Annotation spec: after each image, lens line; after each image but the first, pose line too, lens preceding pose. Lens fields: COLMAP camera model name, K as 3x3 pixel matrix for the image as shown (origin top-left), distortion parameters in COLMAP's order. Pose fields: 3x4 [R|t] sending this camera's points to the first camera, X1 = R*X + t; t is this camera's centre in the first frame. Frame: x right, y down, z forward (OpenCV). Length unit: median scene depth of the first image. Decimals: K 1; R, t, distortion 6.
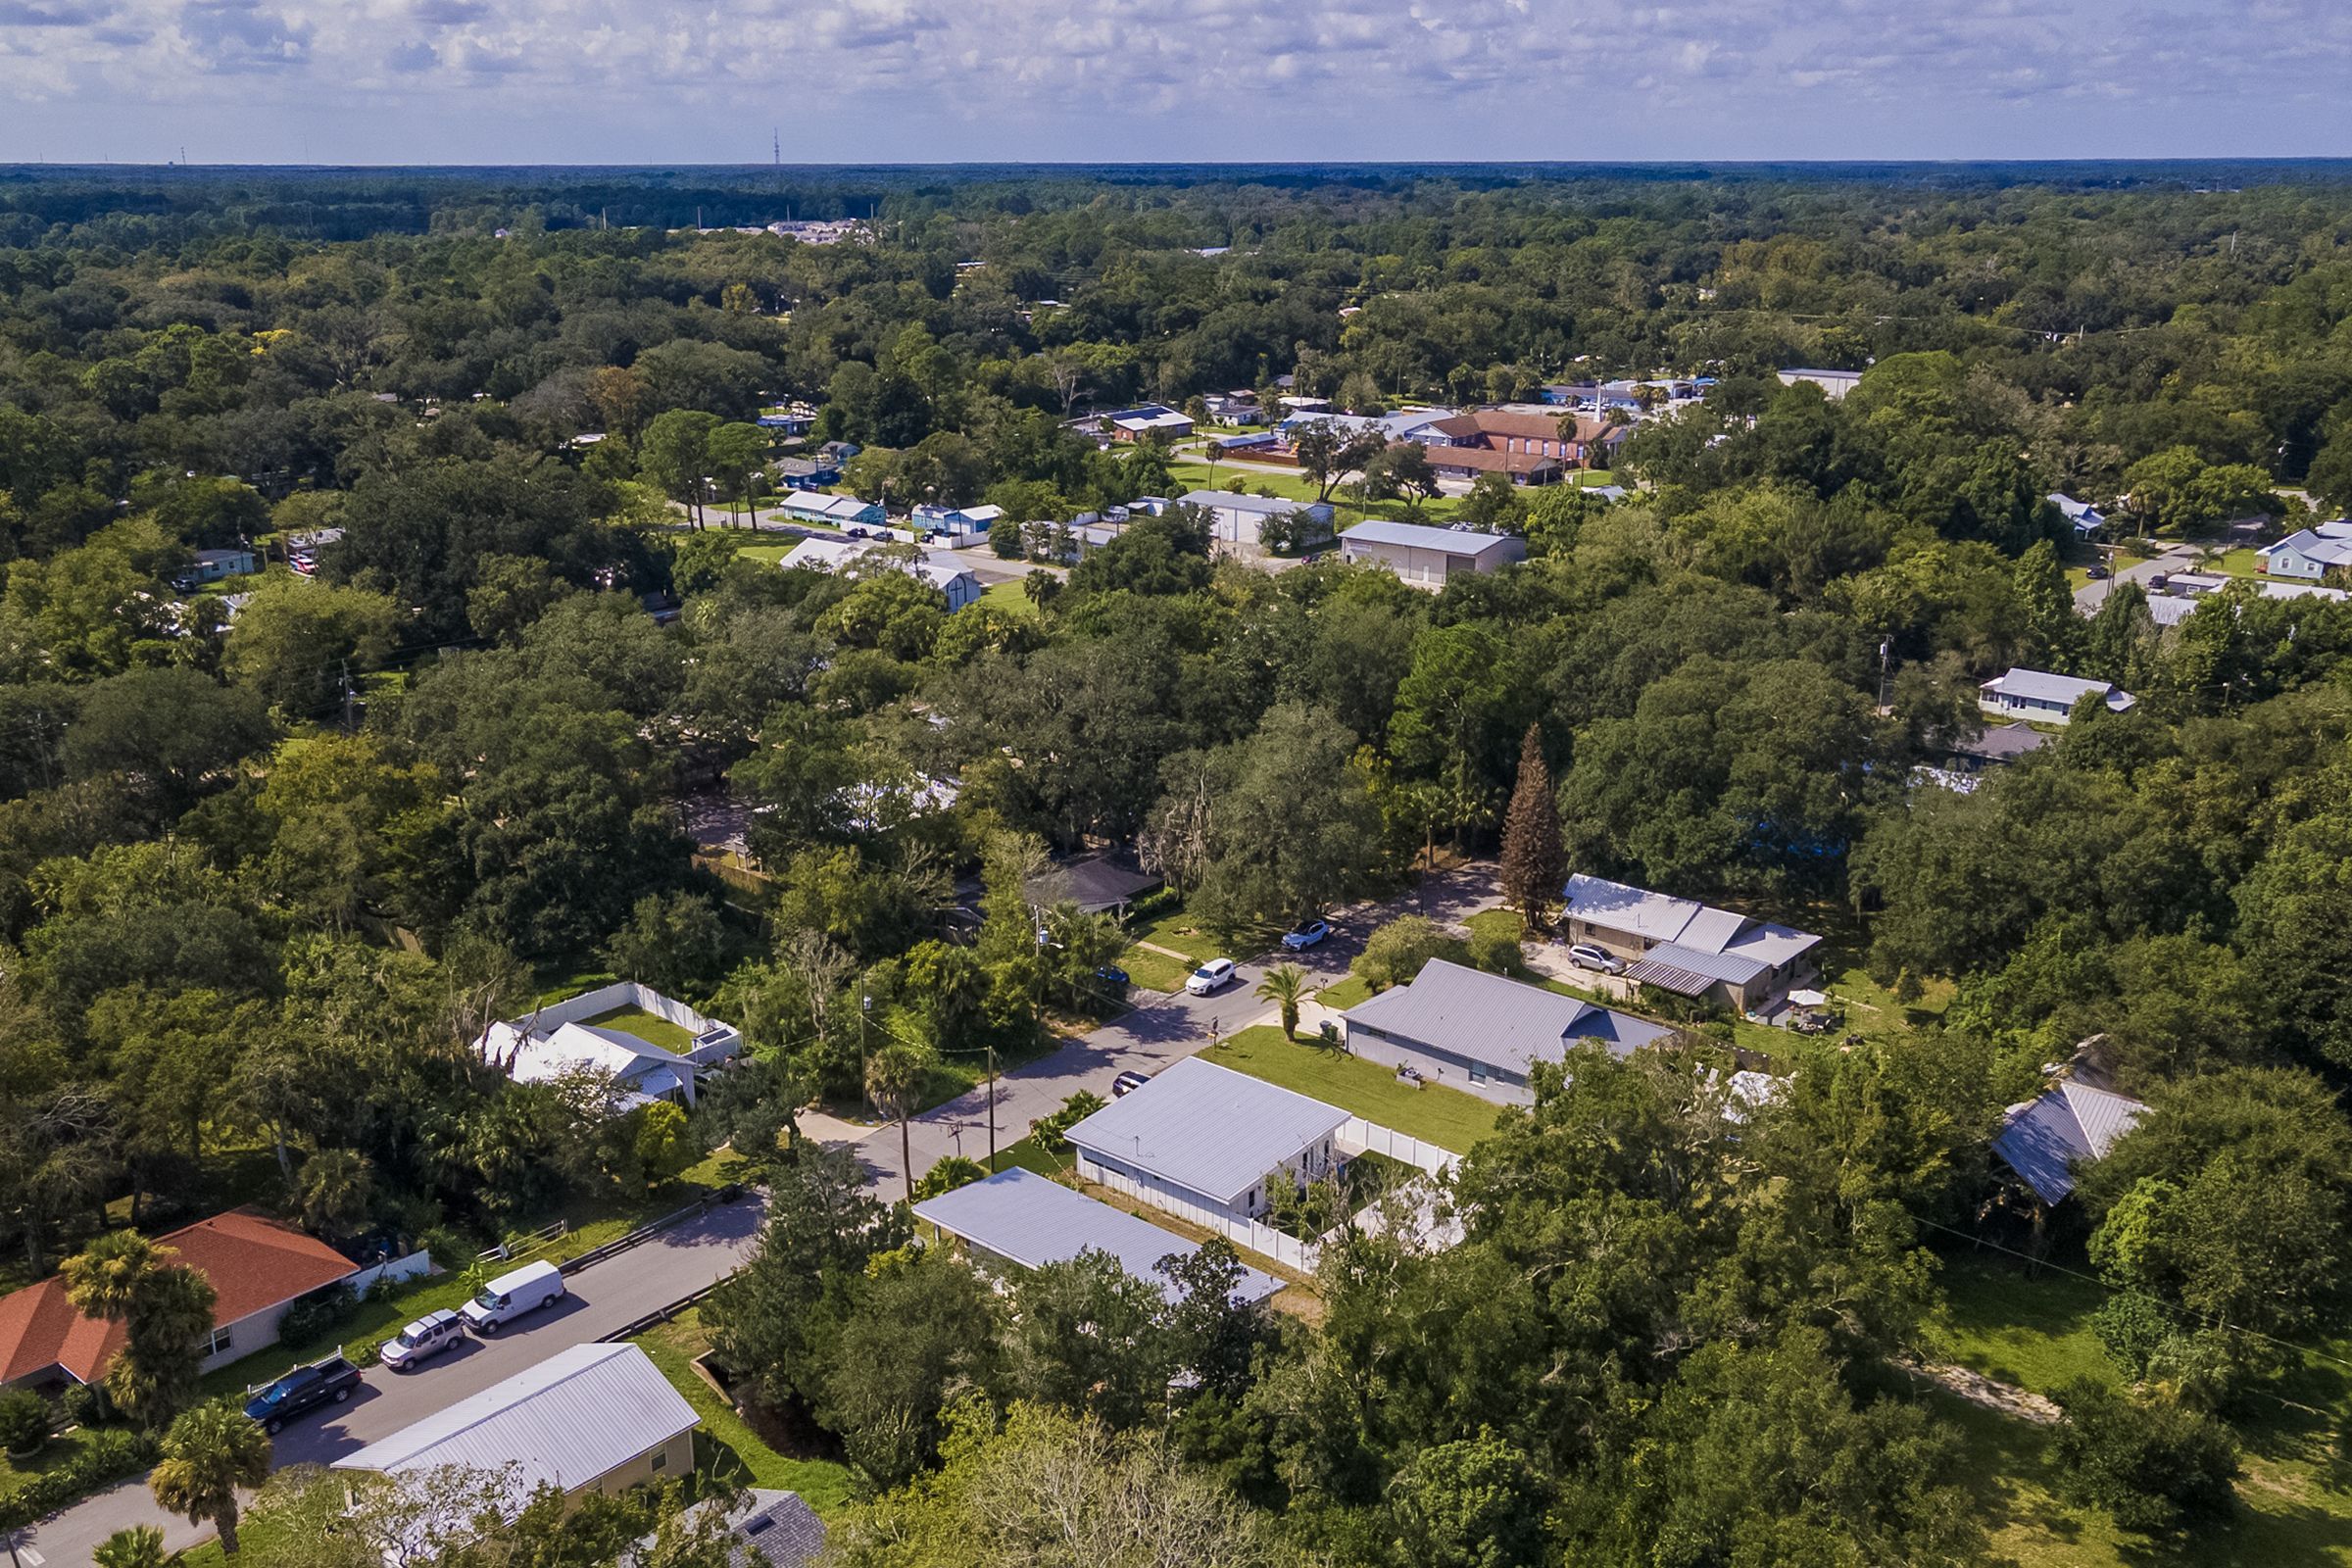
lens RADIAL K [[2069.3, 0, 1170.8], [0, 2069.3, 777.9], [0, 0, 1]] dist [0.014583, 0.014968]
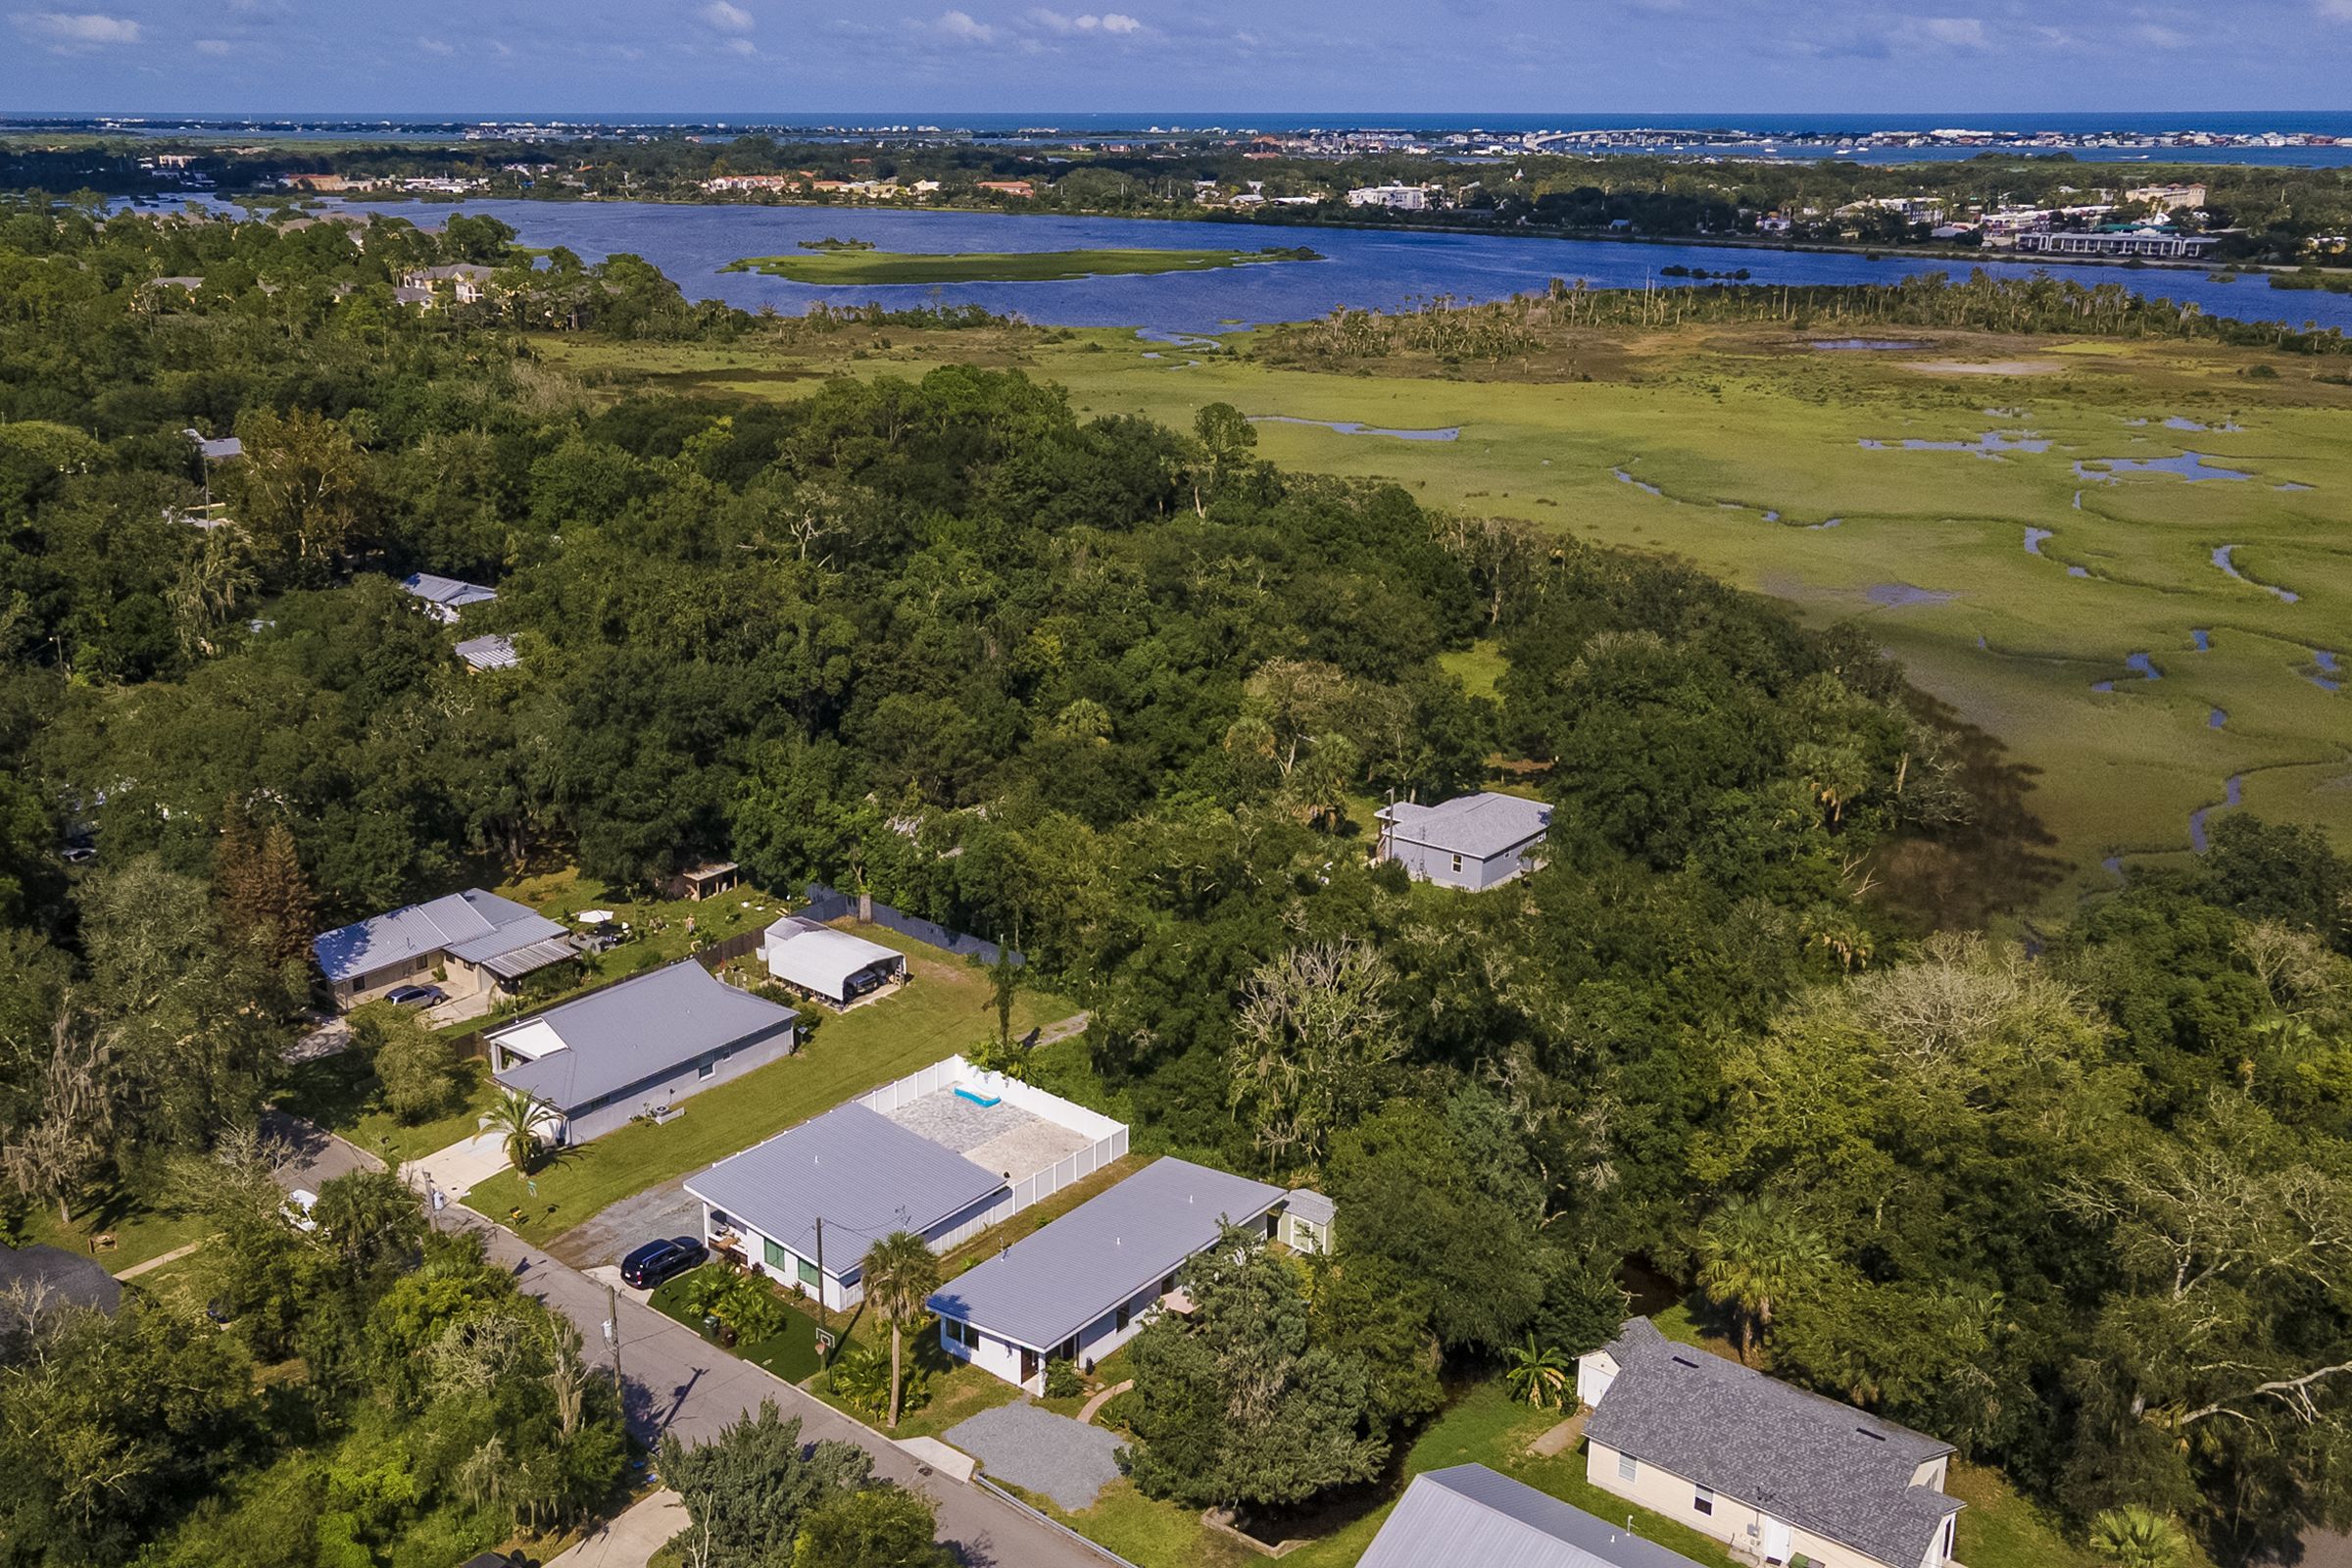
lens RADIAL K [[2176.8, 0, 1055.7], [0, 2176.8, 713.2], [0, 0, 1]] dist [0.024523, 0.010896]
pose [[-0.012073, -0.263849, 0.964488, -0.716184], [0.285598, 0.923468, 0.256203, -0.200797], [-0.958273, 0.278550, 0.064206, 0.680676]]
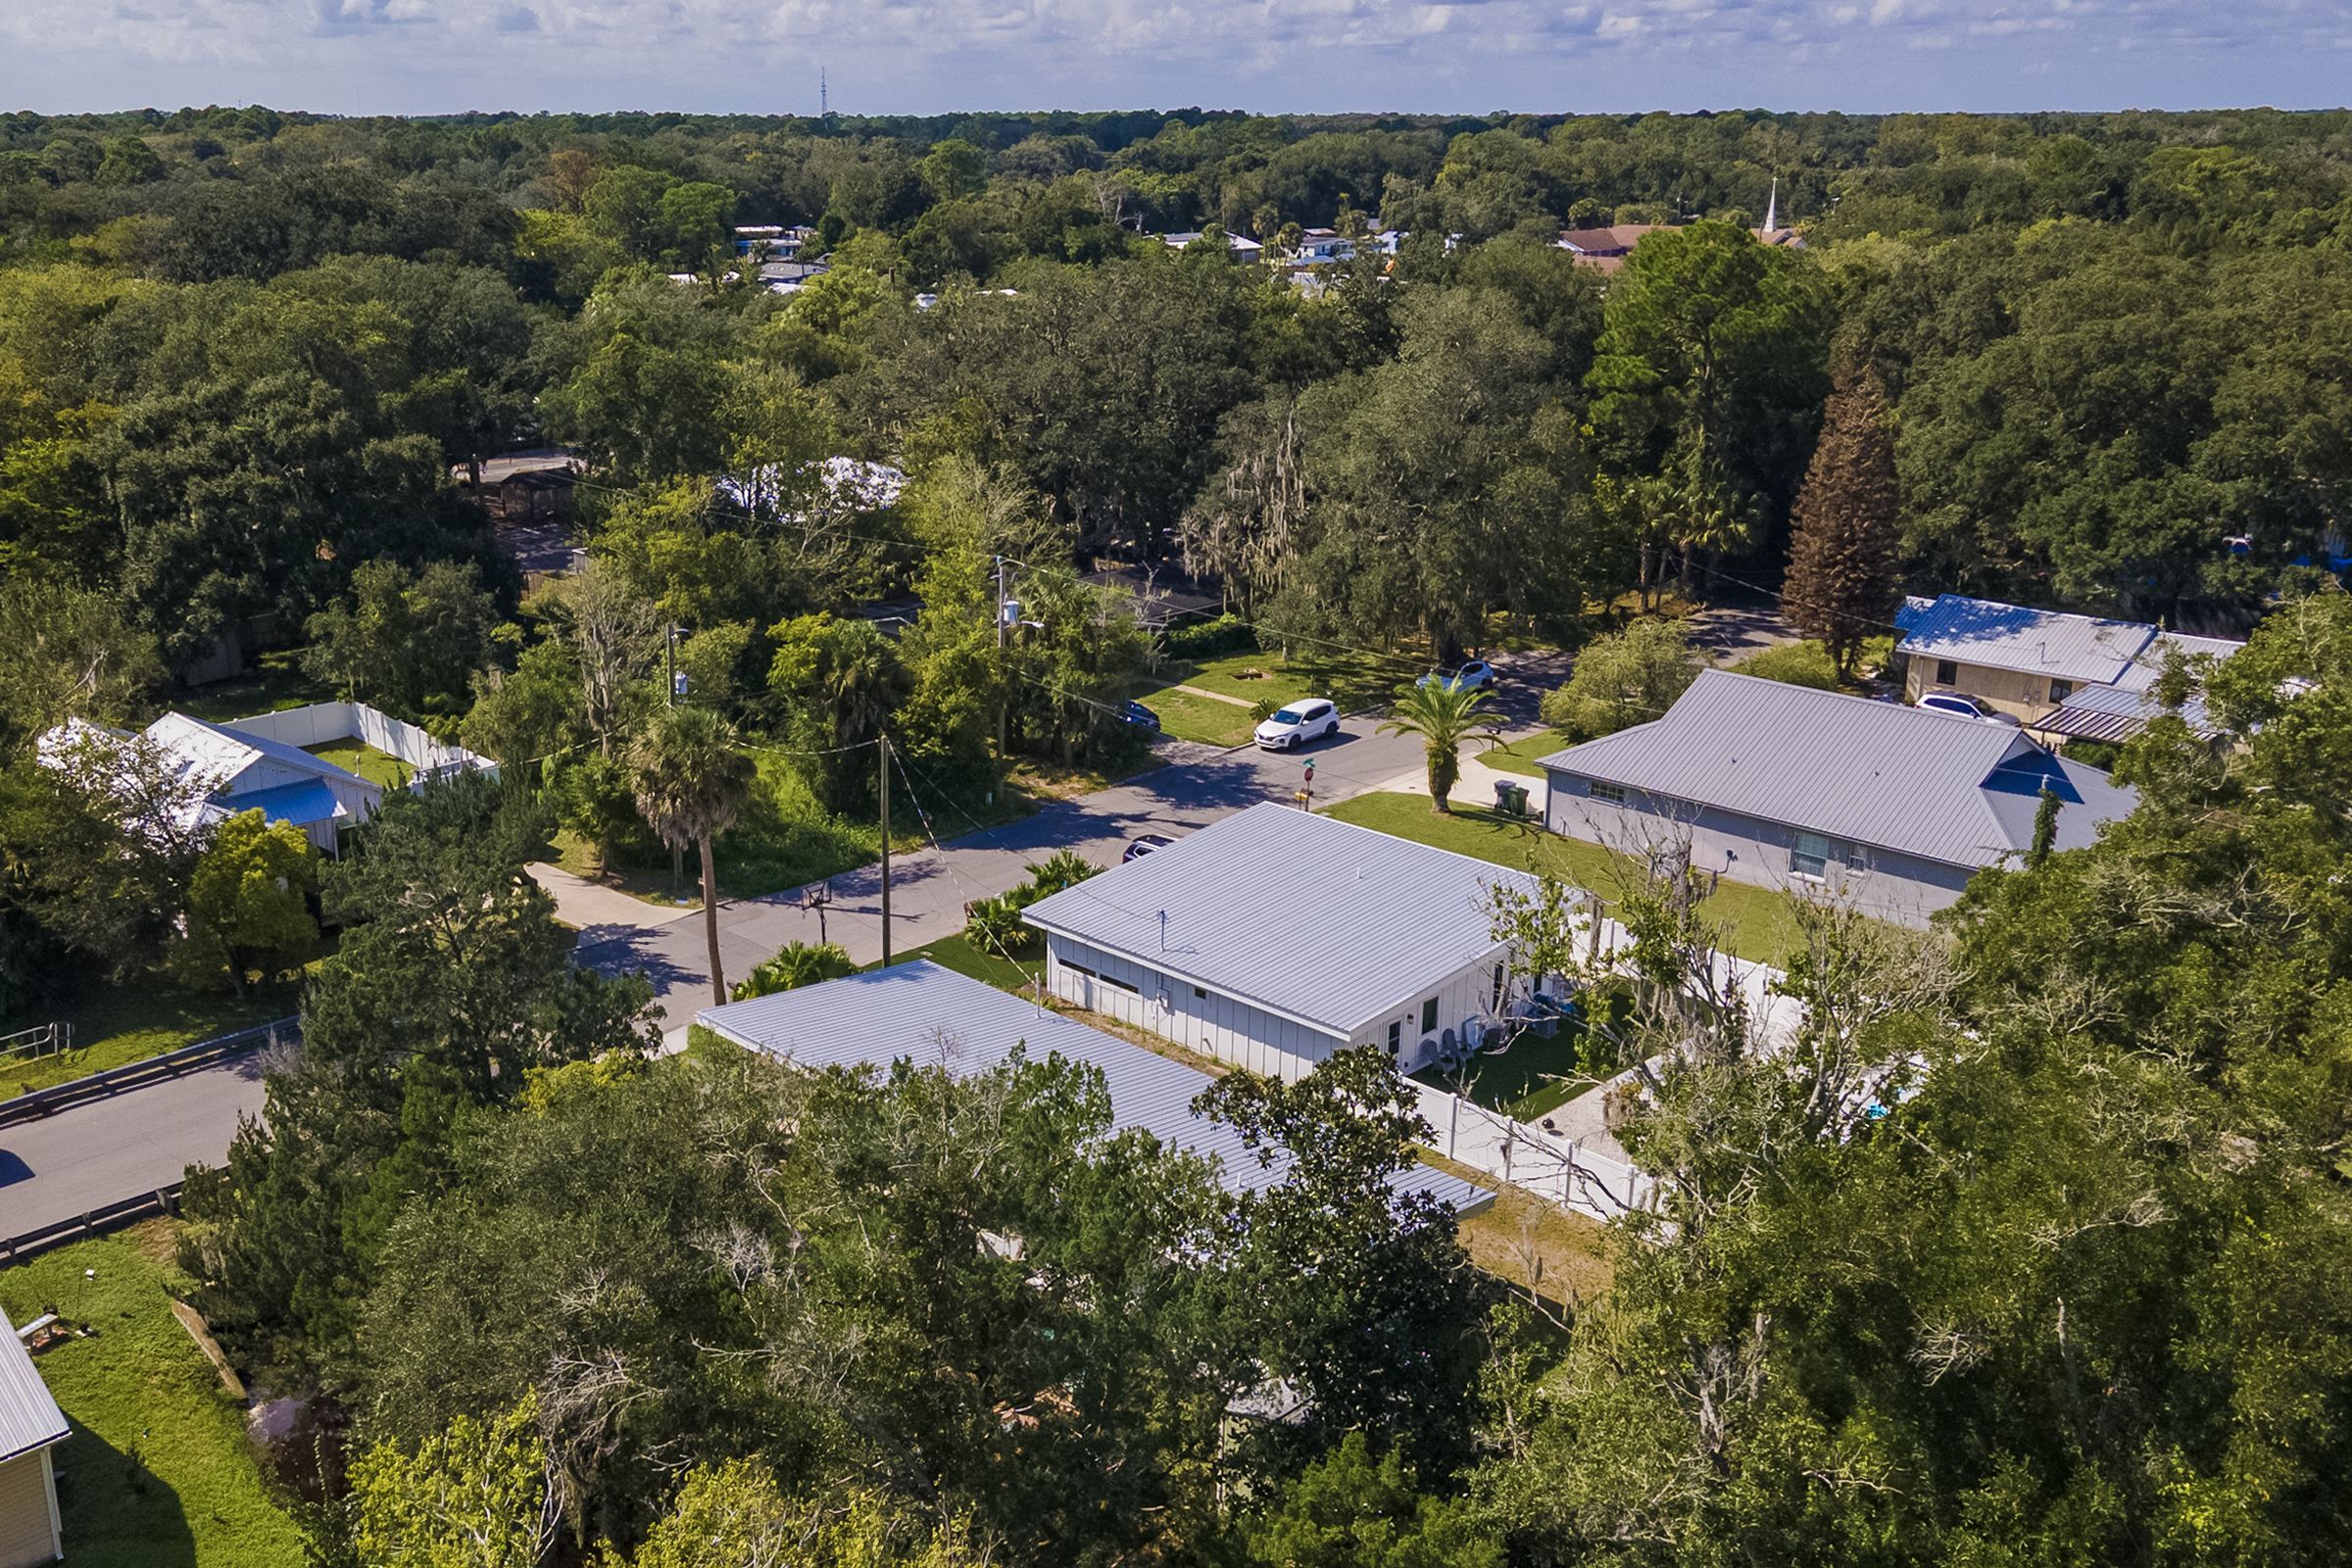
lens RADIAL K [[2129.6, 0, 1009.3], [0, 2129.6, 785.2], [0, 0, 1]] dist [0.000159, 0.004484]
pose [[0.994969, 0.031107, -0.095229, -0.004364], [-0.030380, 0.999497, 0.009070, 0.116071], [0.095463, -0.006132, 0.995414, 0.402032]]
